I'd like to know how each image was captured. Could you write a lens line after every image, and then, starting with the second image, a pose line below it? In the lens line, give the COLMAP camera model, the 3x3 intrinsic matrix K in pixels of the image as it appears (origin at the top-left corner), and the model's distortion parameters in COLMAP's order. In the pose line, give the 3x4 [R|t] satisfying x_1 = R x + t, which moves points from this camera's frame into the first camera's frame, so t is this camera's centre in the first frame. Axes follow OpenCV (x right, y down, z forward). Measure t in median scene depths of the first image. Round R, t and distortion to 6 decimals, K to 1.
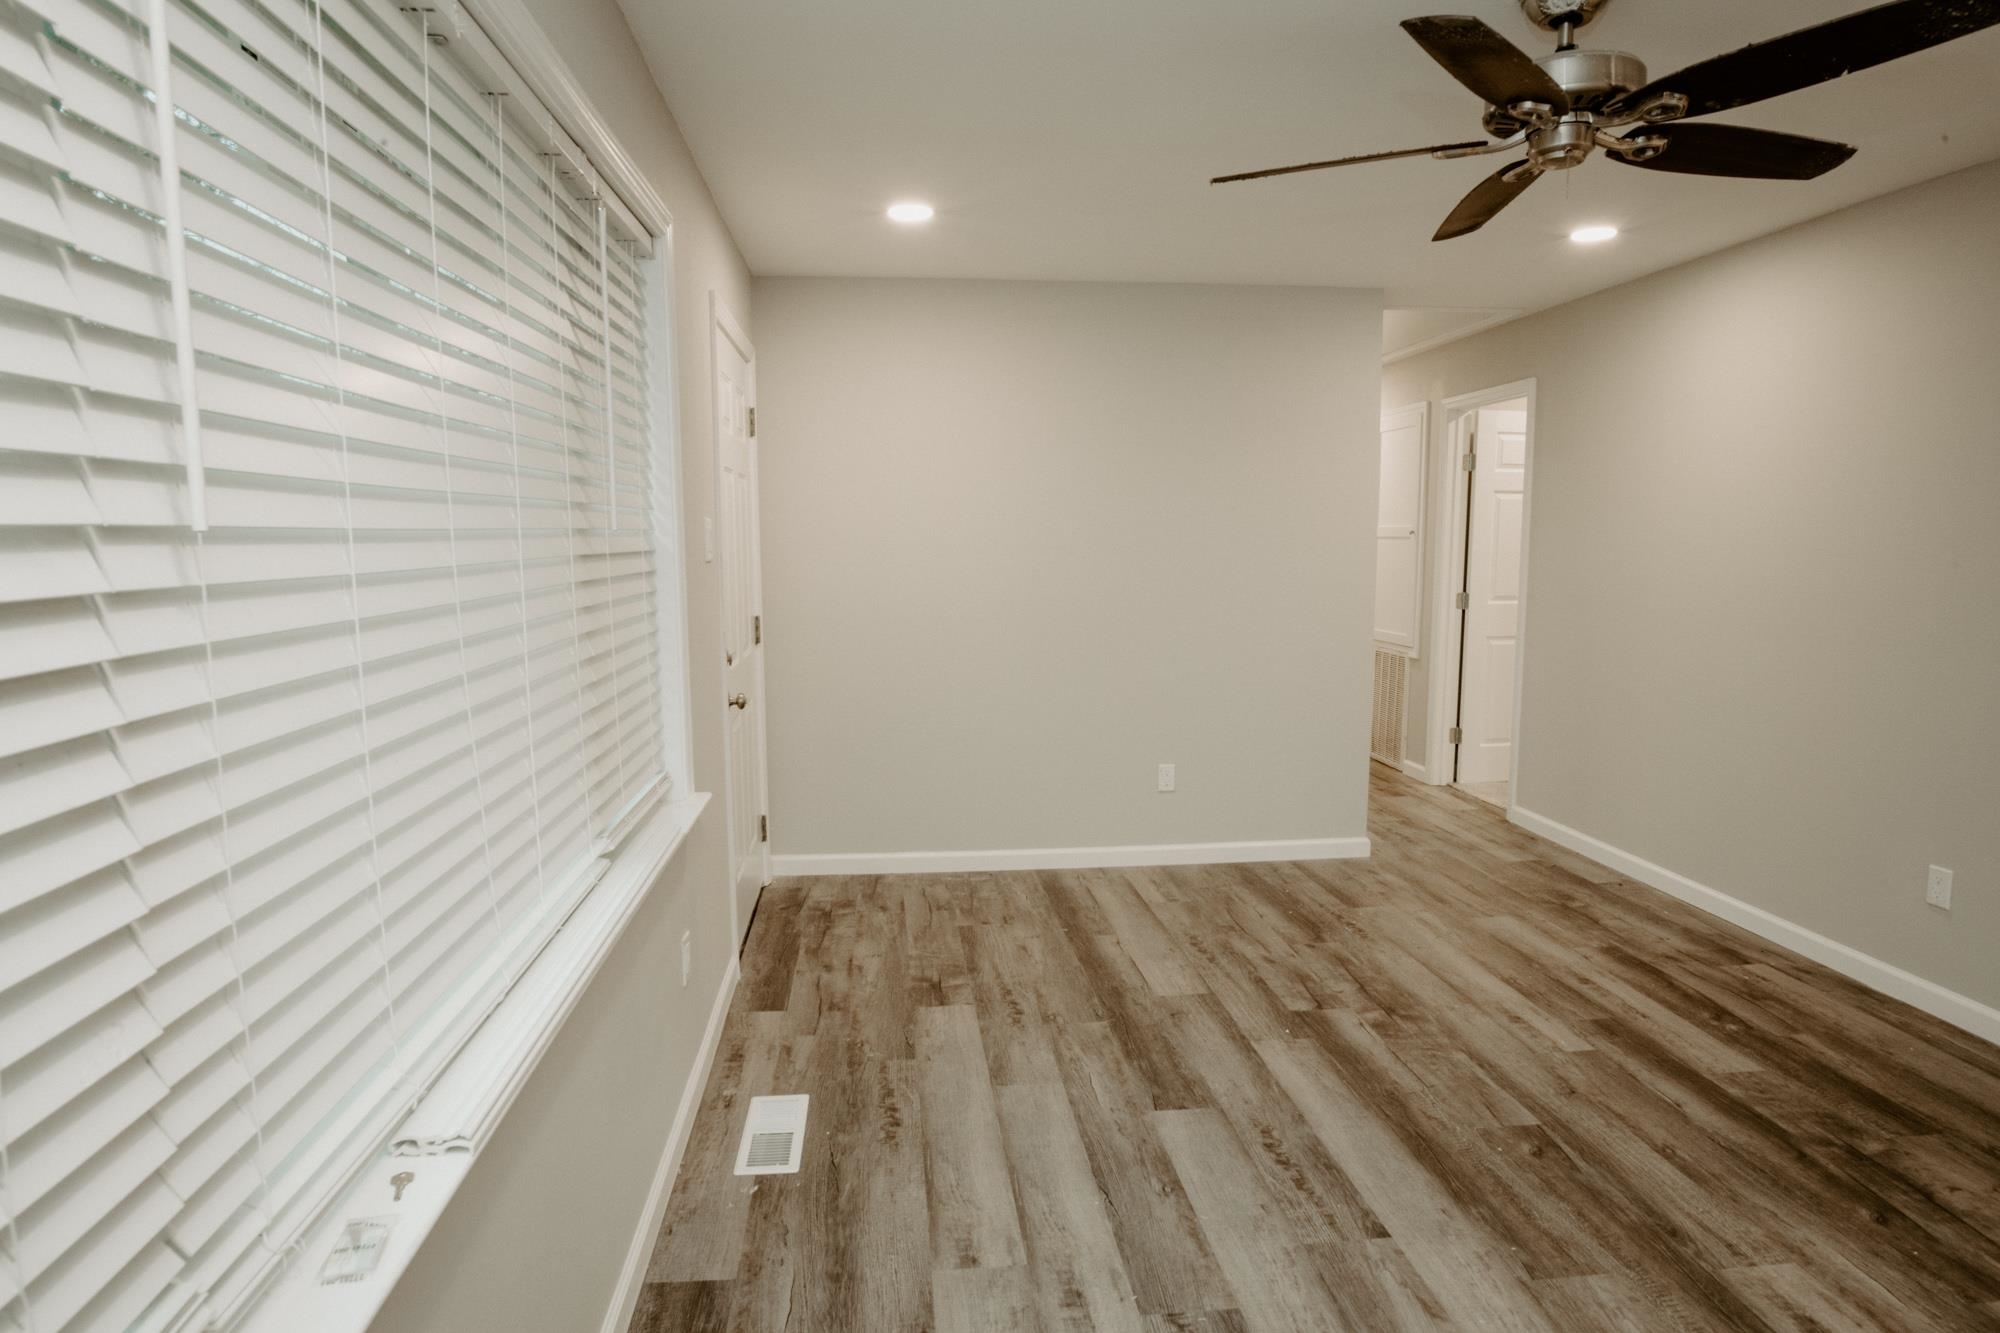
lens RADIAL K [[1133.1, 0, 997.6], [0, 1133.1, 675.0], [0, 0, 1]] dist [-0.039365, 0.015171]
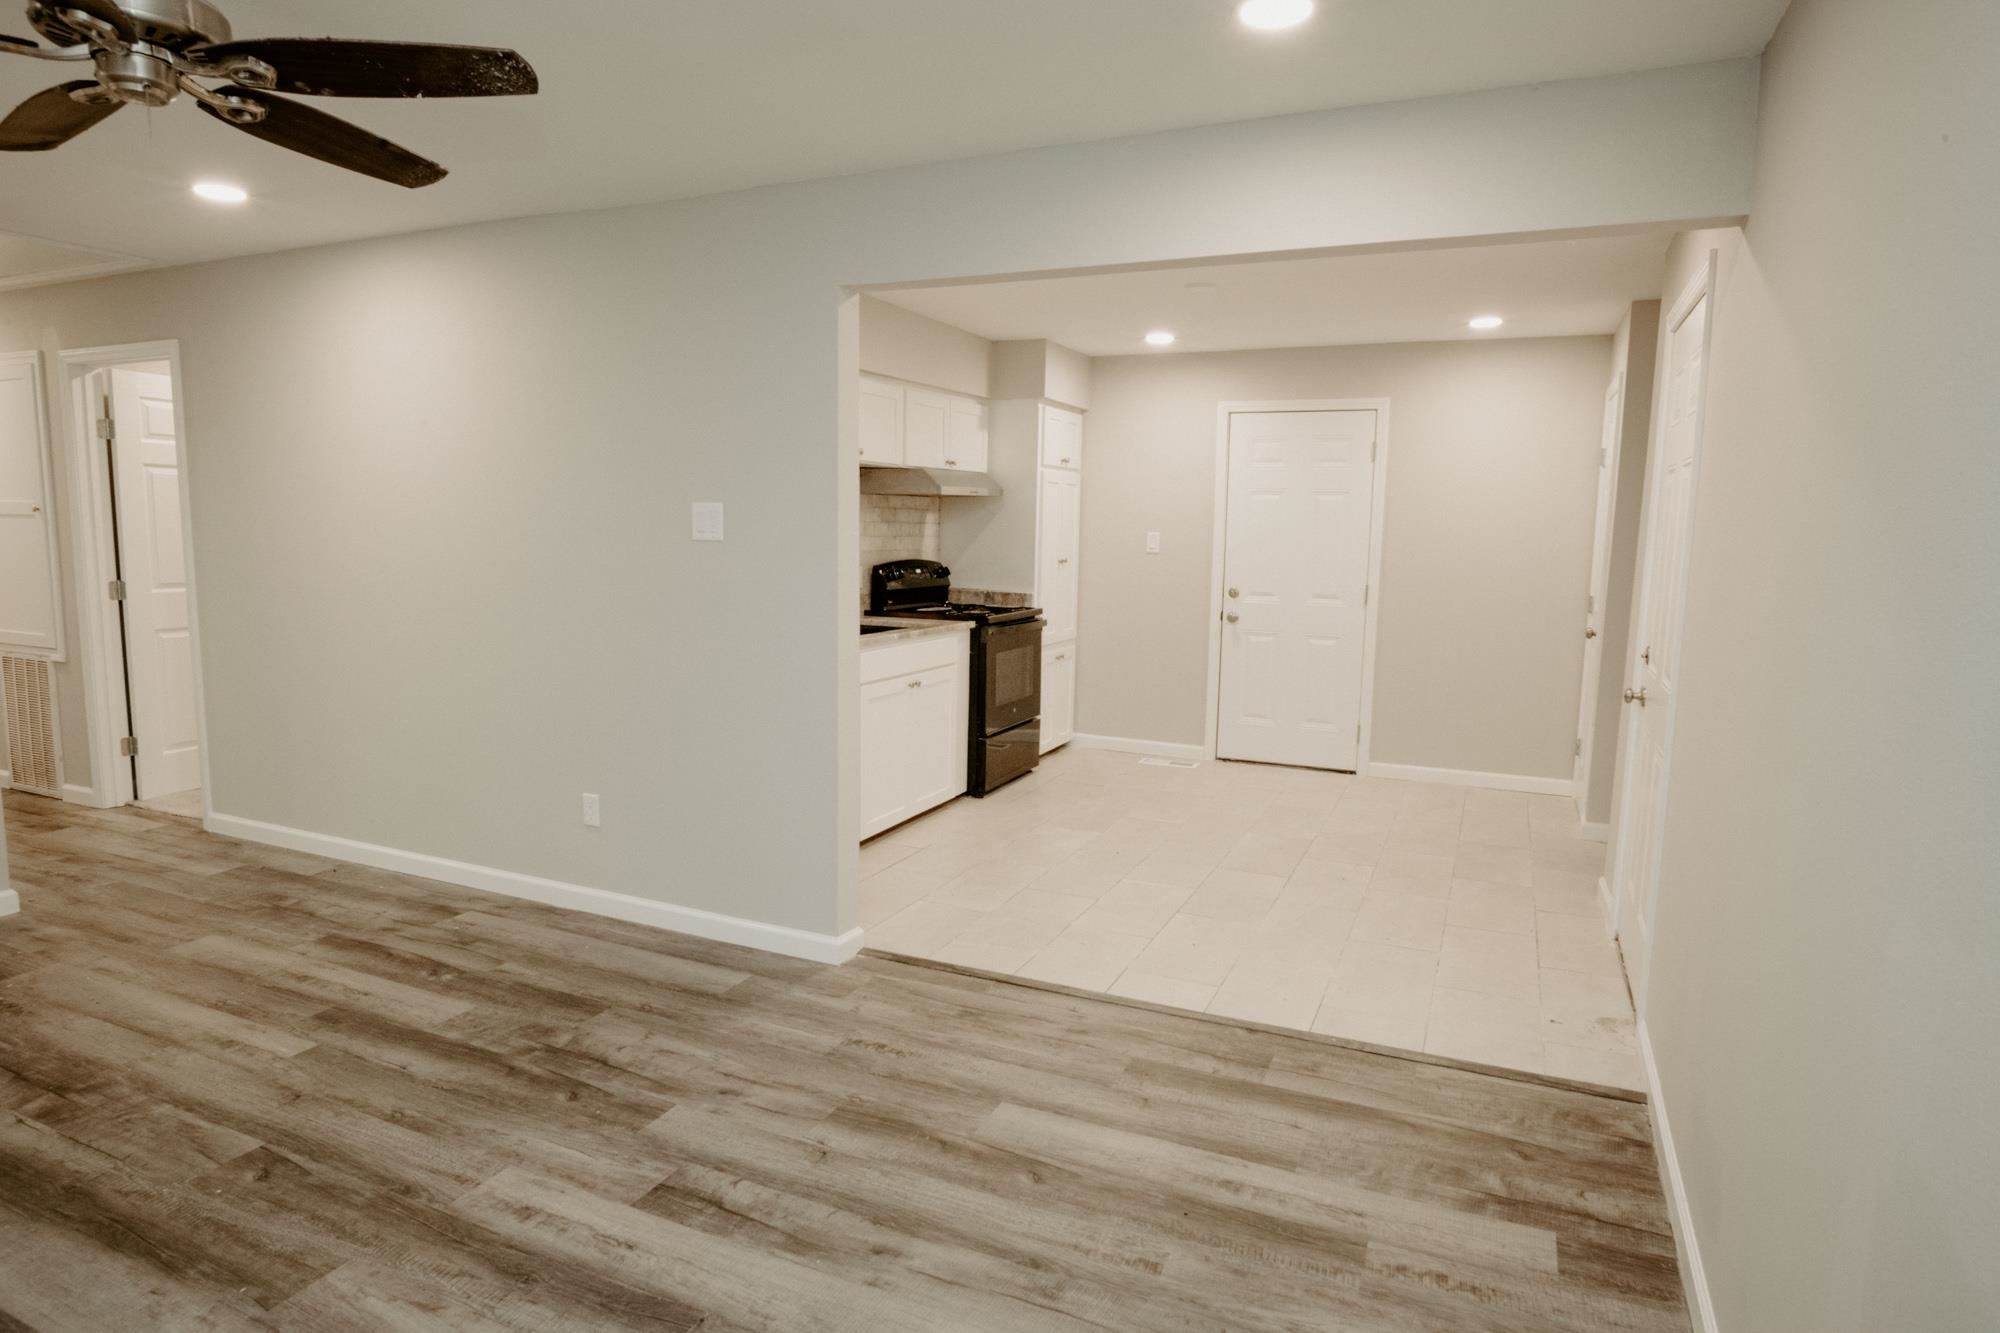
lens RADIAL K [[1133.1, 0, 997.6], [0, 1133.1, 675.0], [0, 0, 1]] dist [-0.039365, 0.015171]
pose [[0.501734, -0.099110, 0.859325, 0.030679], [0.085336, 0.994240, 0.064846, 0.002217], [-0.860802, 0.040796, 0.507302, -0.018396]]
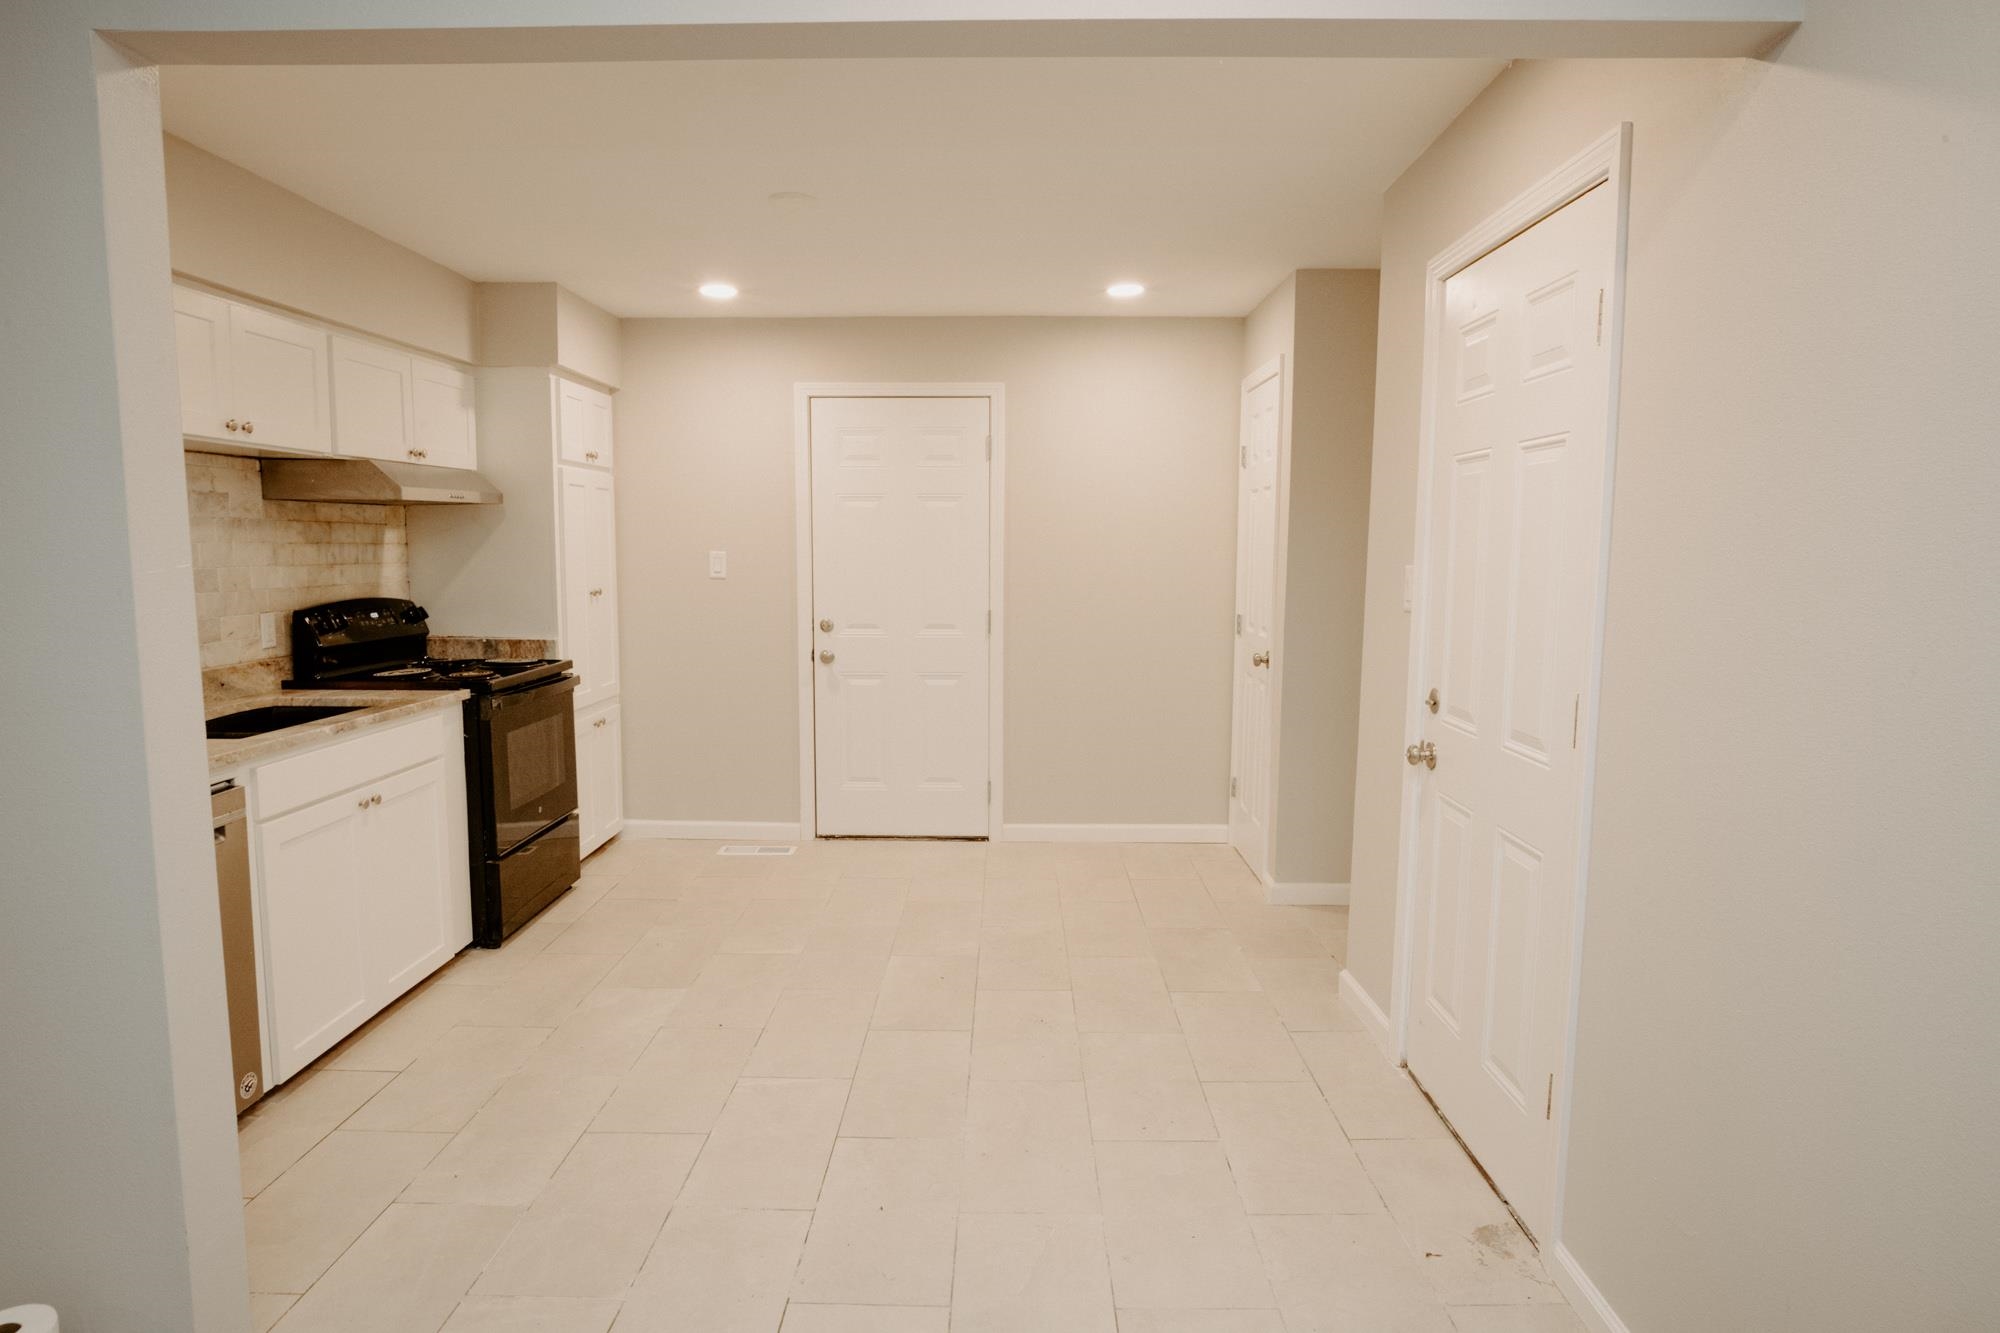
lens RADIAL K [[1148.4, 0, 996.7], [0, 1148.4, 672.6], [0, 0, 1]] dist [-0.036960, 0.016818]
pose [[0.115344, -0.102652, 0.988007, 0.497779], [0.116930, 0.989134, 0.089118, -0.033450], [-0.986419, 0.105249, 0.126094, 0.250194]]
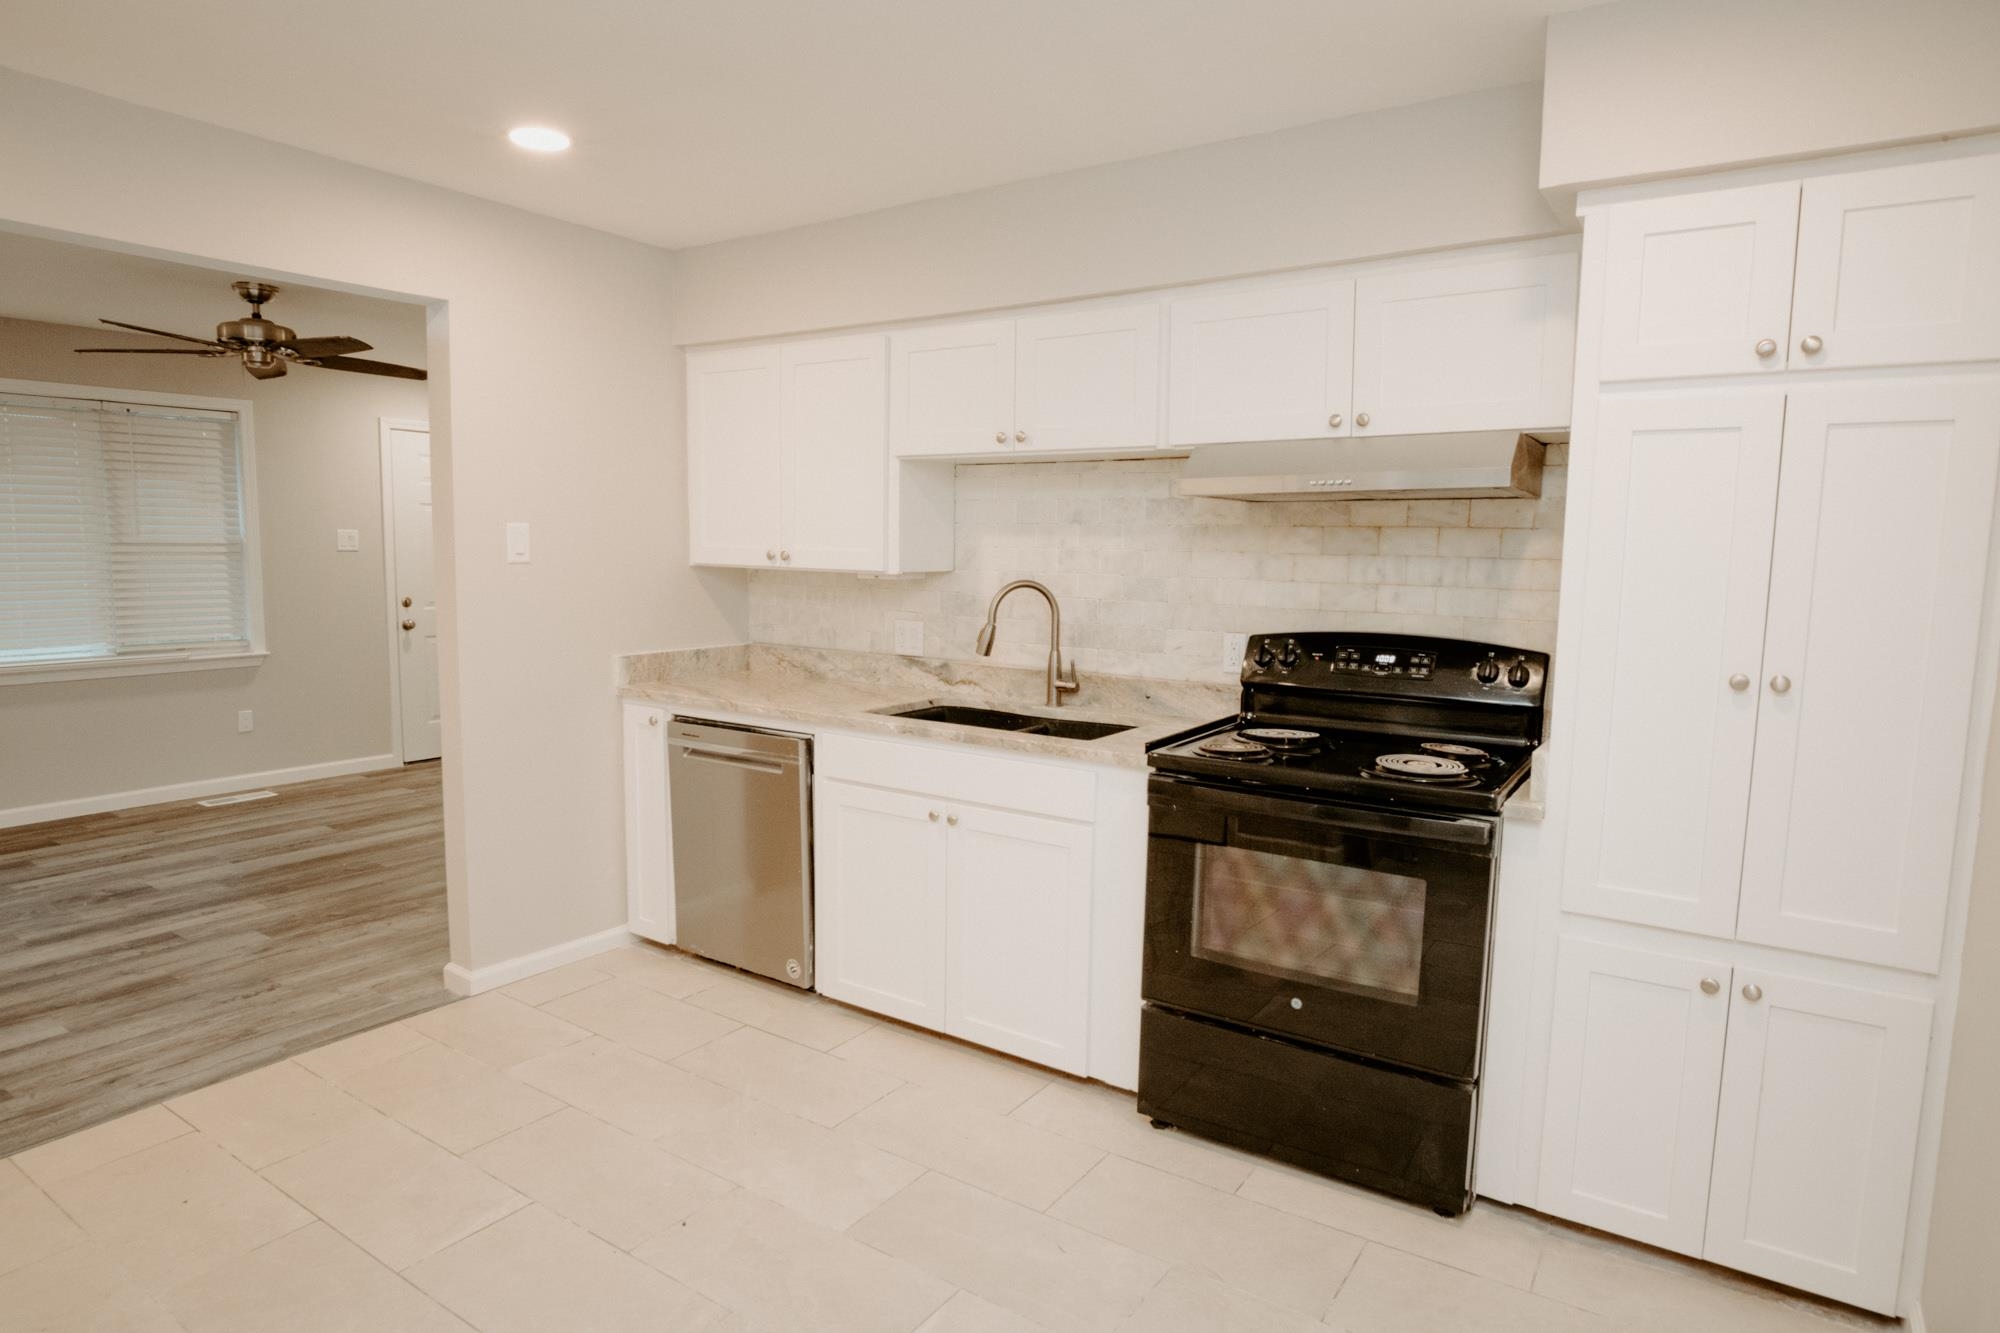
lens RADIAL K [[1133.1, 0, 997.6], [0, 1133.1, 675.0], [0, 0, 1]] dist [-0.039365, 0.015171]
pose [[0.767120, 0.090521, -0.635085, 2.310983], [-0.097289, 0.994960, 0.024300, -0.046463], [0.634083, 0.043146, 0.772060, 0.209847]]
